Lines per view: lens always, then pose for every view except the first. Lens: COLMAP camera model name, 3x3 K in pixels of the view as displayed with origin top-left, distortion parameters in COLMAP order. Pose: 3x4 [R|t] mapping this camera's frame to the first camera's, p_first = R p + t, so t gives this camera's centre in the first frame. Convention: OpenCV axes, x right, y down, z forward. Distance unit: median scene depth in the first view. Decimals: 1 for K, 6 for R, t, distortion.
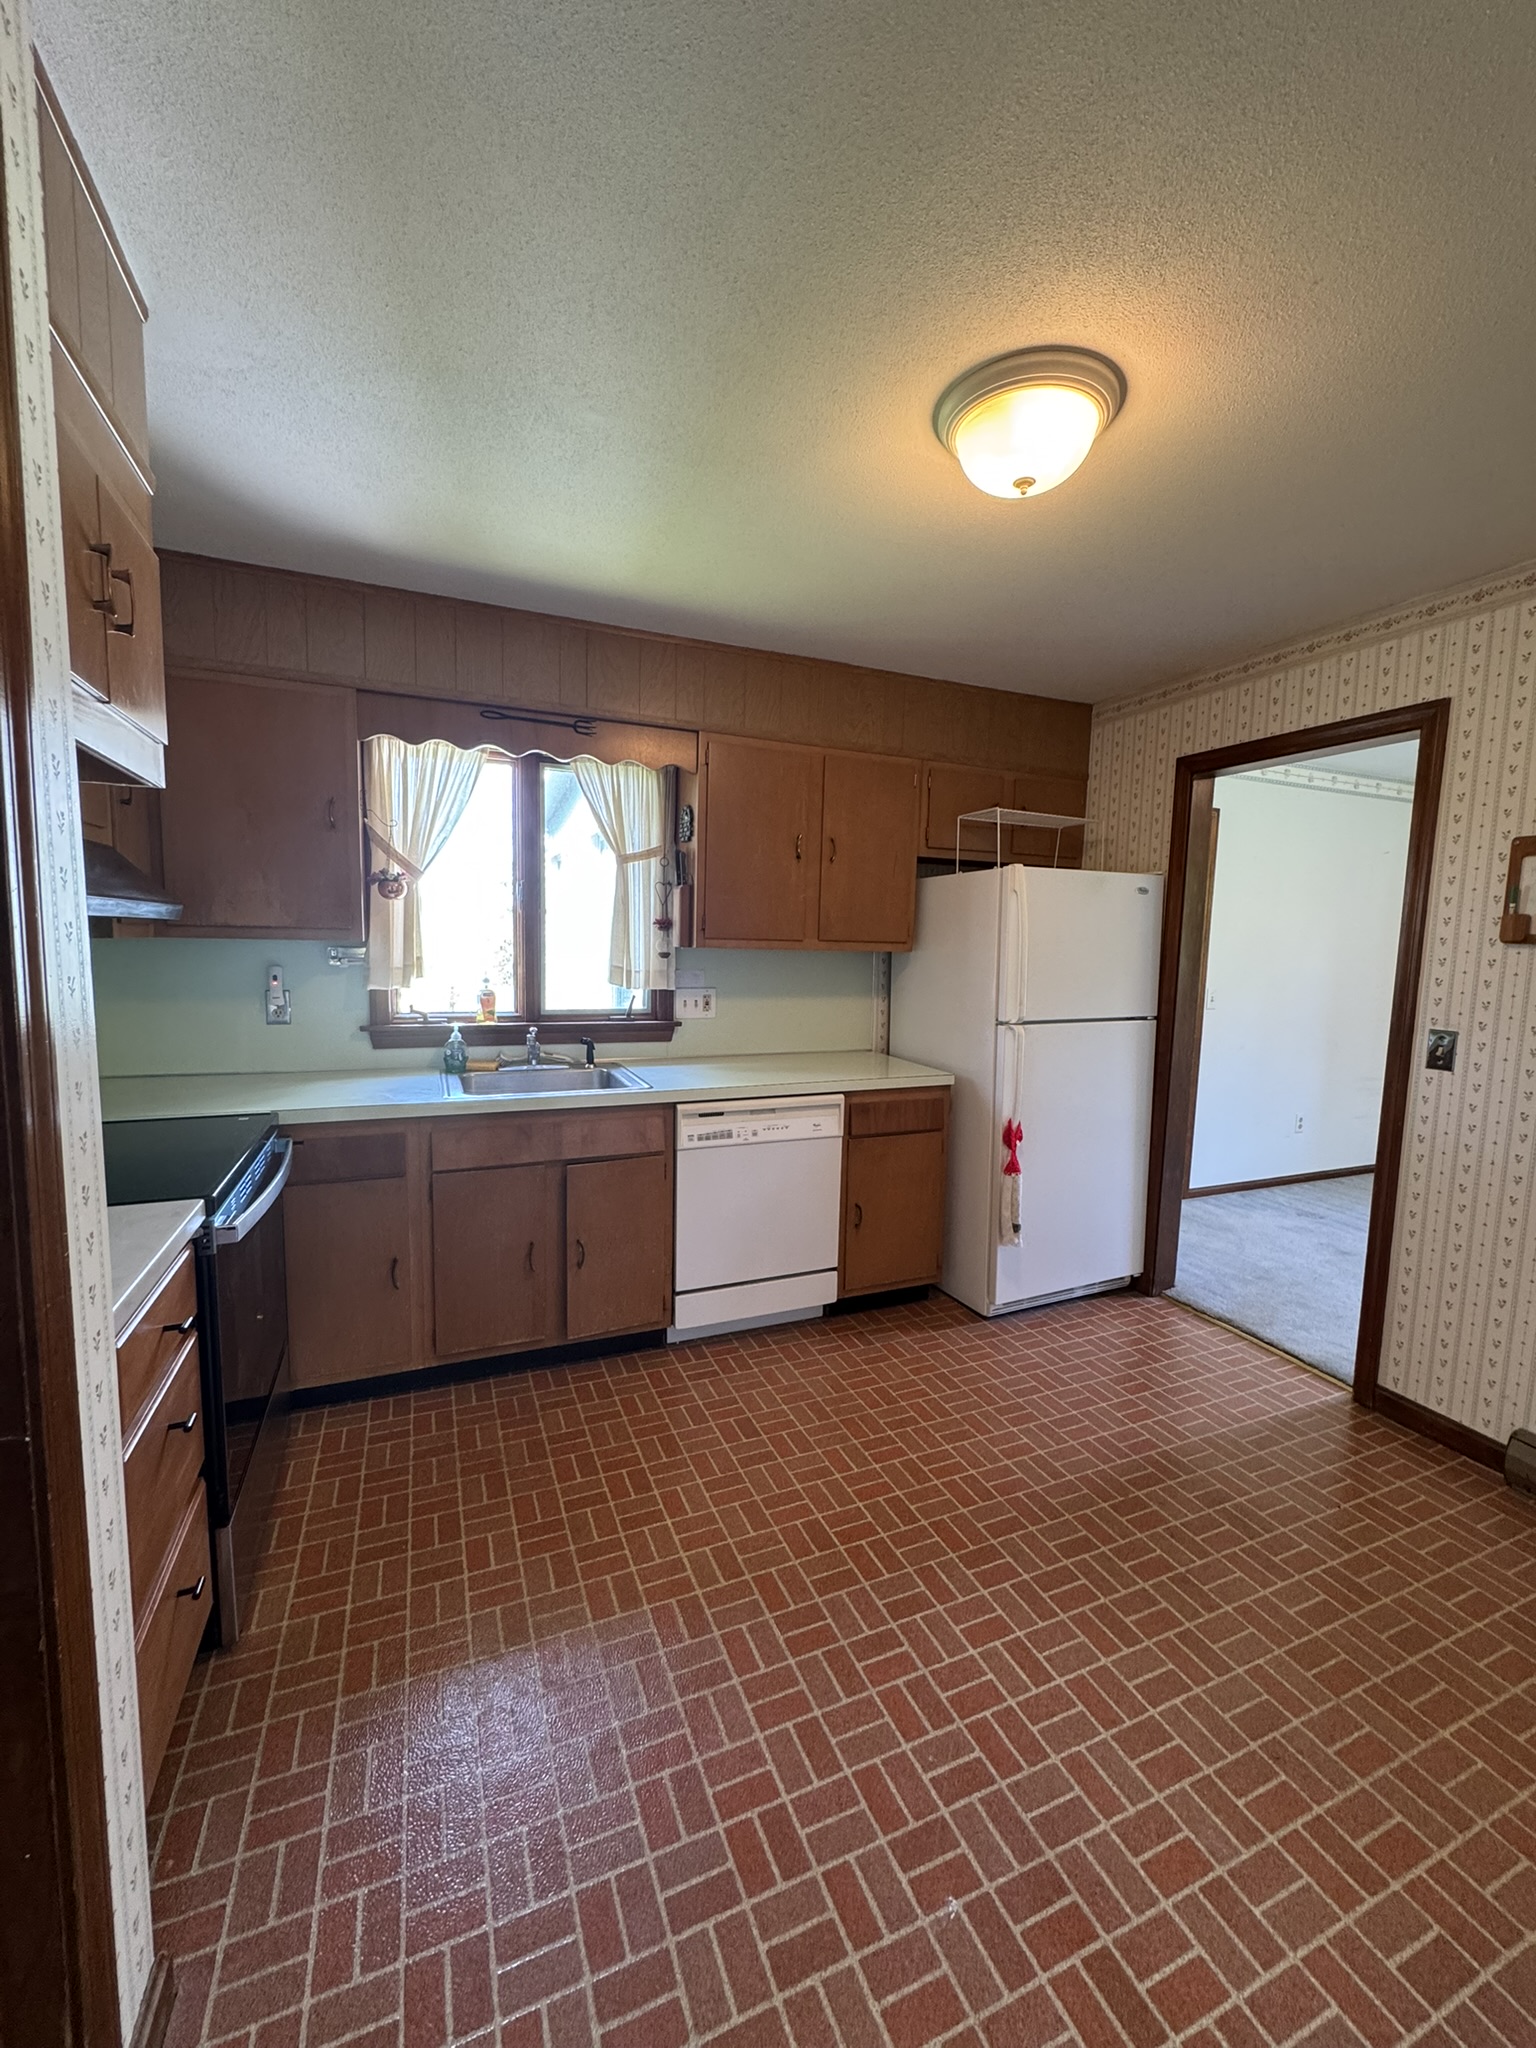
lens RADIAL K [[818.2, 0, 769.1], [0, 818.2, 1026.4], [0, 0, 1]] dist [0.004564, -0.000155]
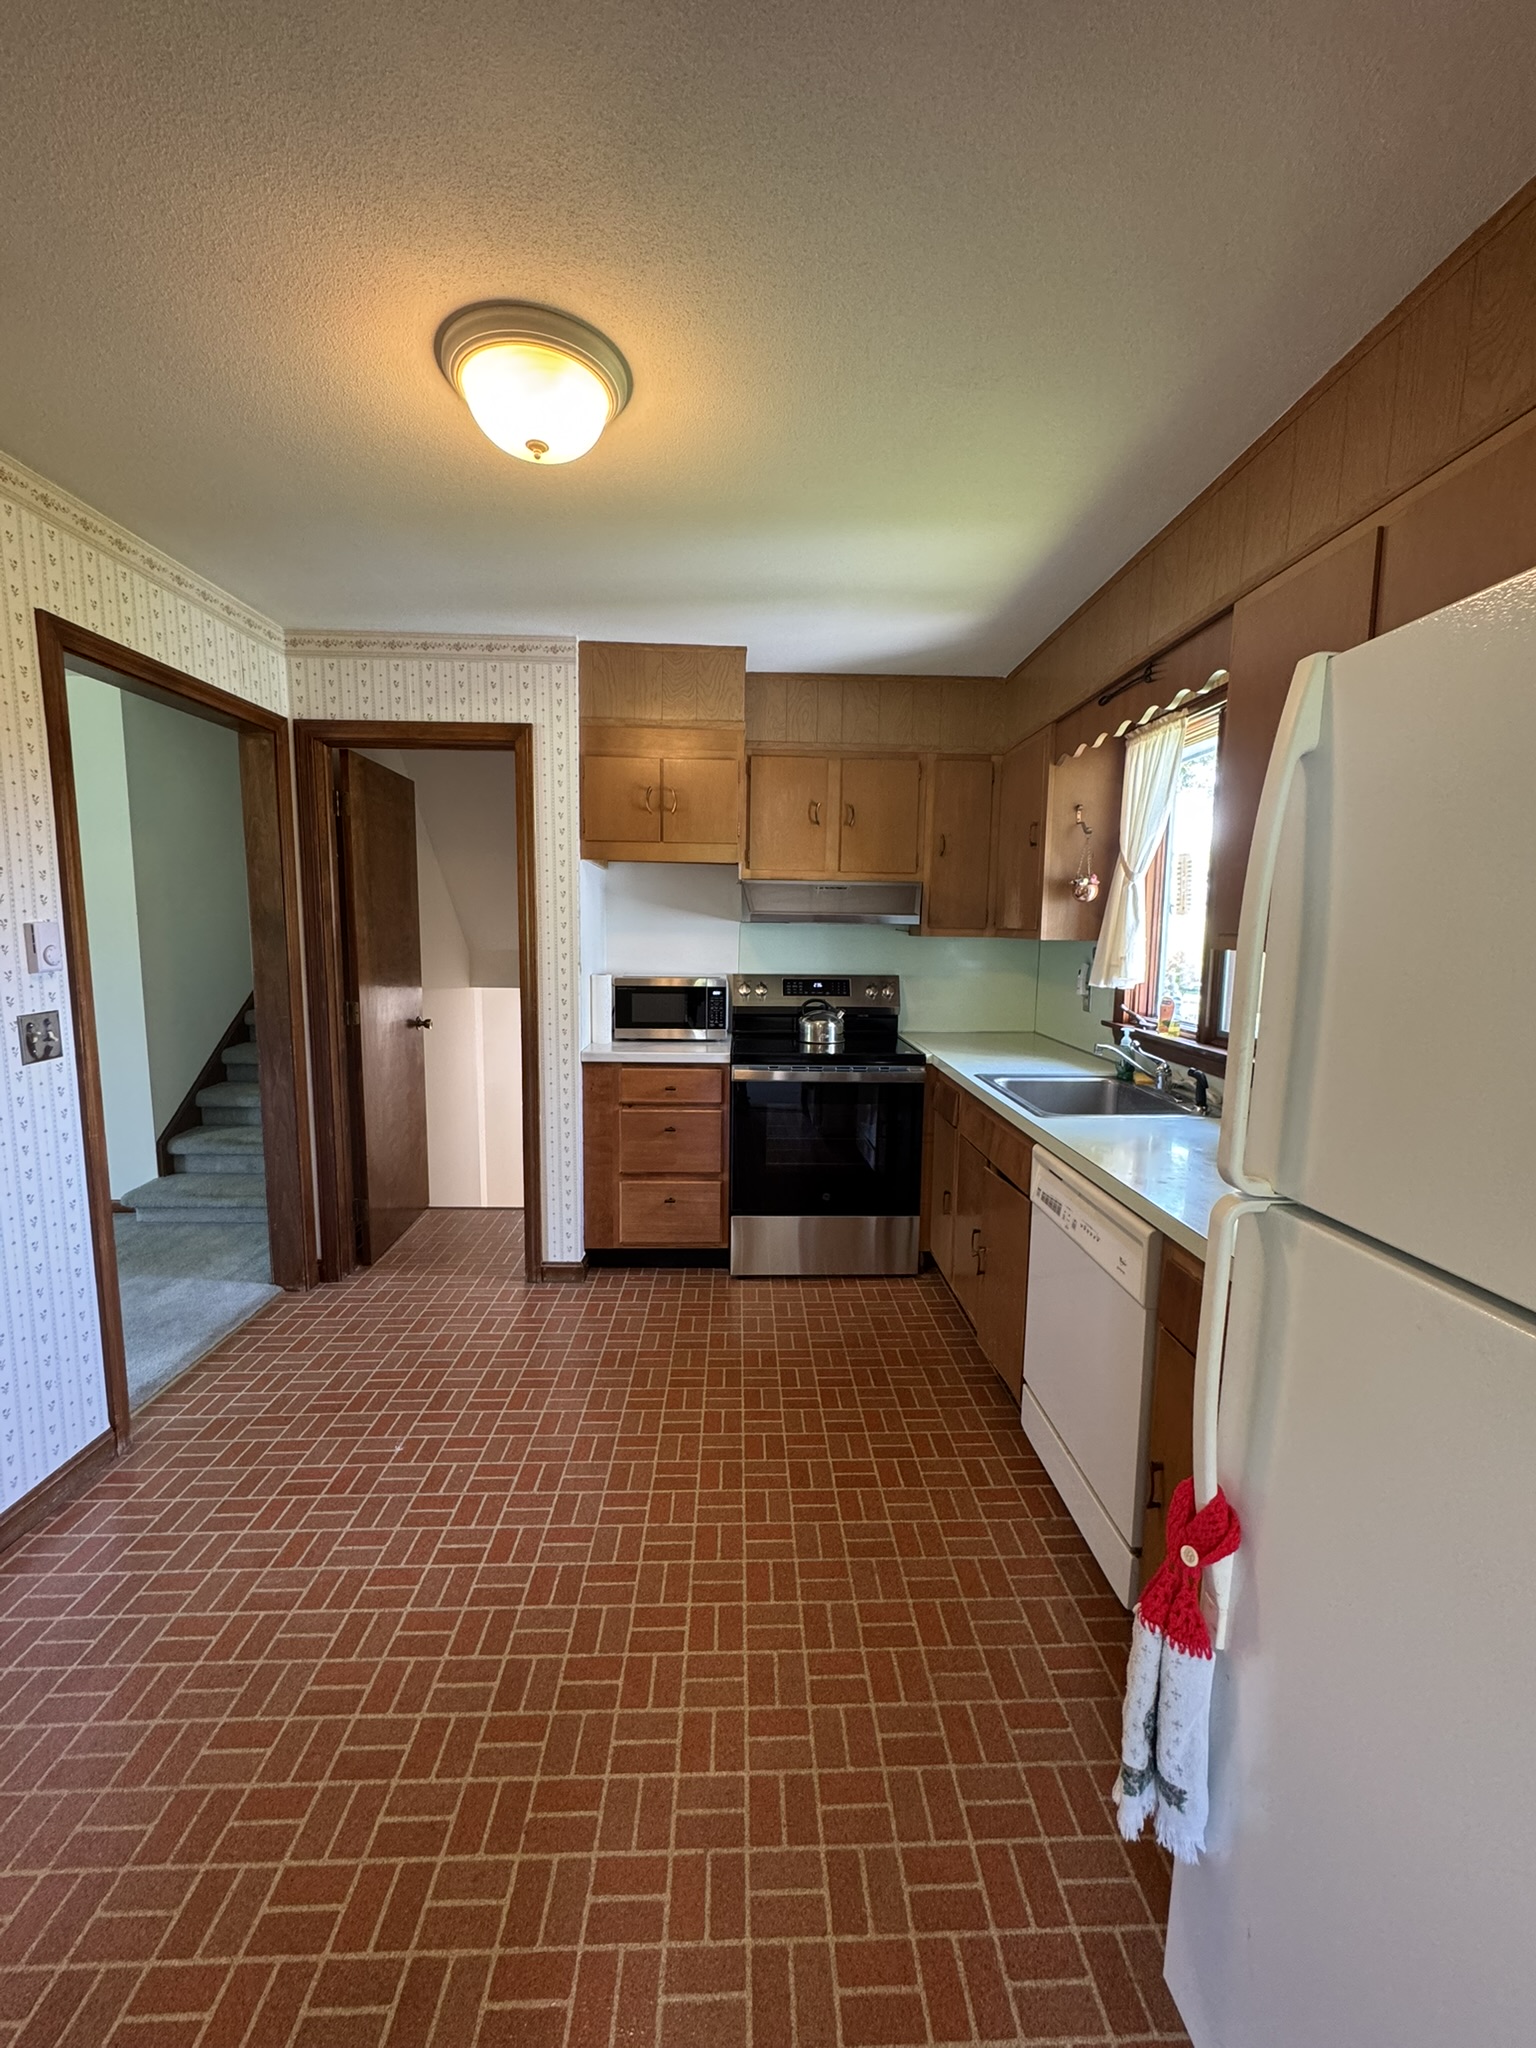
lens RADIAL K [[818.2, 0, 768.6], [0, 818.2, 1022.7], [0, 0, 1]] dist [0.004564, -0.000155]
pose [[-0.352902, 0.079891, -0.932243, 1.095508], [-0.122754, 0.983783, 0.130777, -0.138968], [0.927573, 0.160588, -0.337372, 1.568470]]
